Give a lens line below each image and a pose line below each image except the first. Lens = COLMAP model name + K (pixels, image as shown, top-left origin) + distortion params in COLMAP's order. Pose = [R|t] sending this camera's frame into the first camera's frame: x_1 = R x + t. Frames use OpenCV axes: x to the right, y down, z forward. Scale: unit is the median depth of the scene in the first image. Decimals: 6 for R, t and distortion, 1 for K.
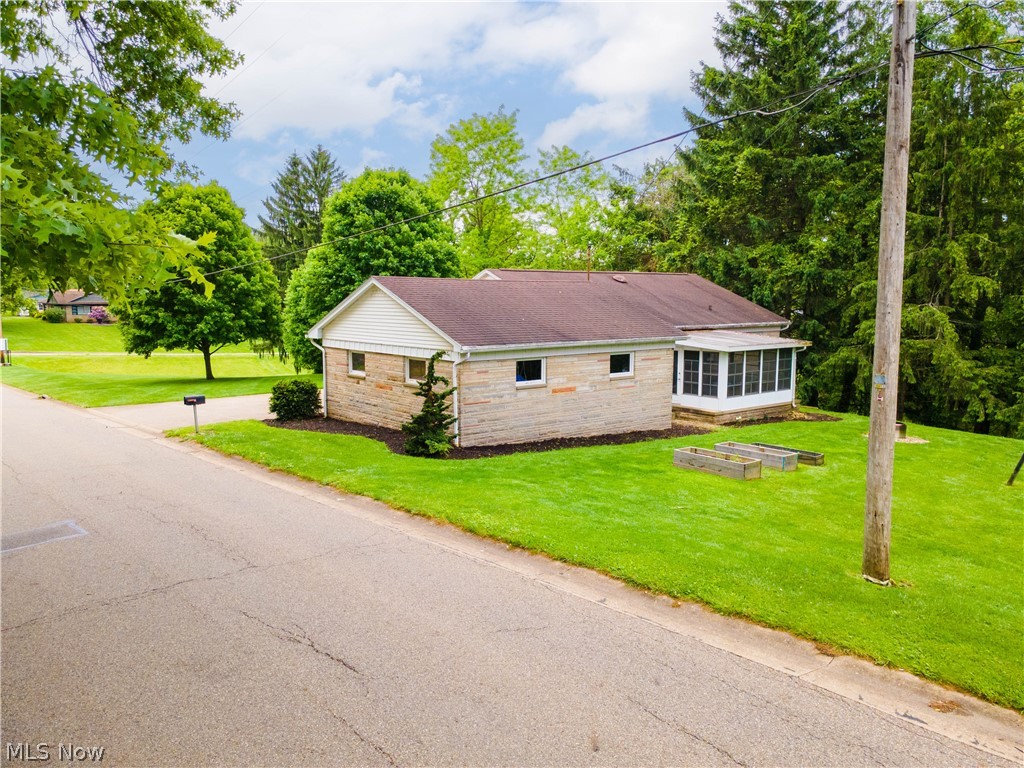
lens RADIAL K [[733.6, 0, 512.0], [0, 733.6, 384.0], [0, 0, 1]] dist [0.045307, 0.001376]
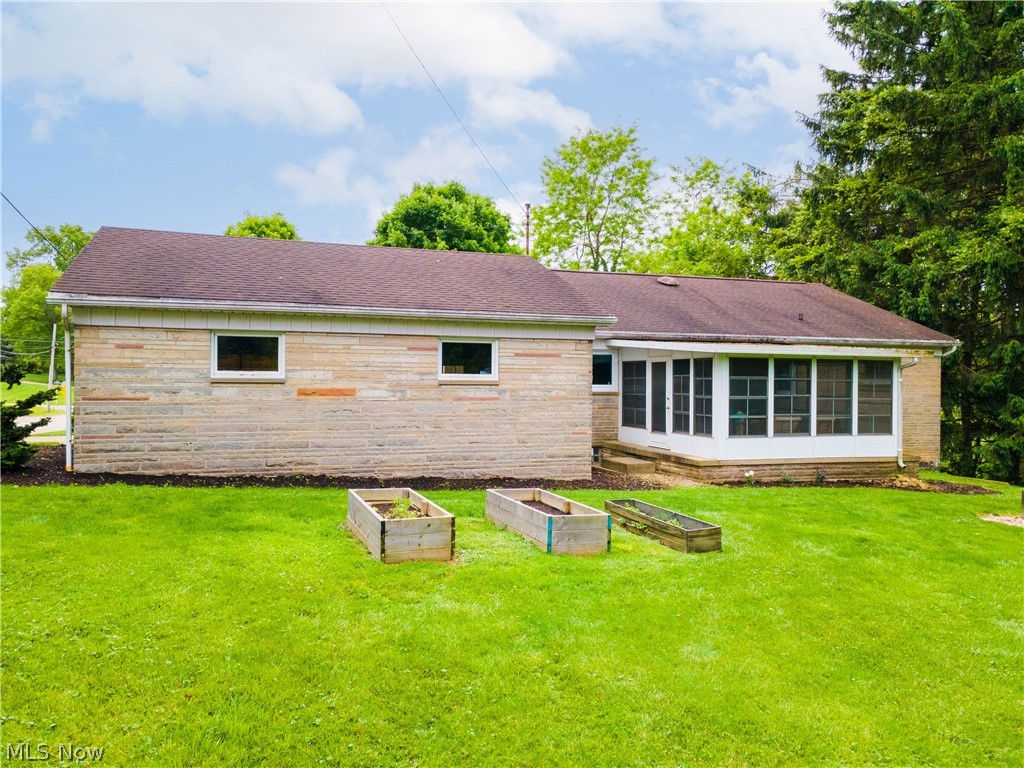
lens RADIAL K [[733.6, 0, 512.0], [0, 733.6, 384.0], [0, 0, 1]] dist [0.045307, 0.001376]
pose [[0.936662, 0.002794, -0.350224, 0.334269], [-0.044135, 0.992938, -0.110118, 0.048096], [0.347443, 0.118601, 0.930170, 0.407557]]
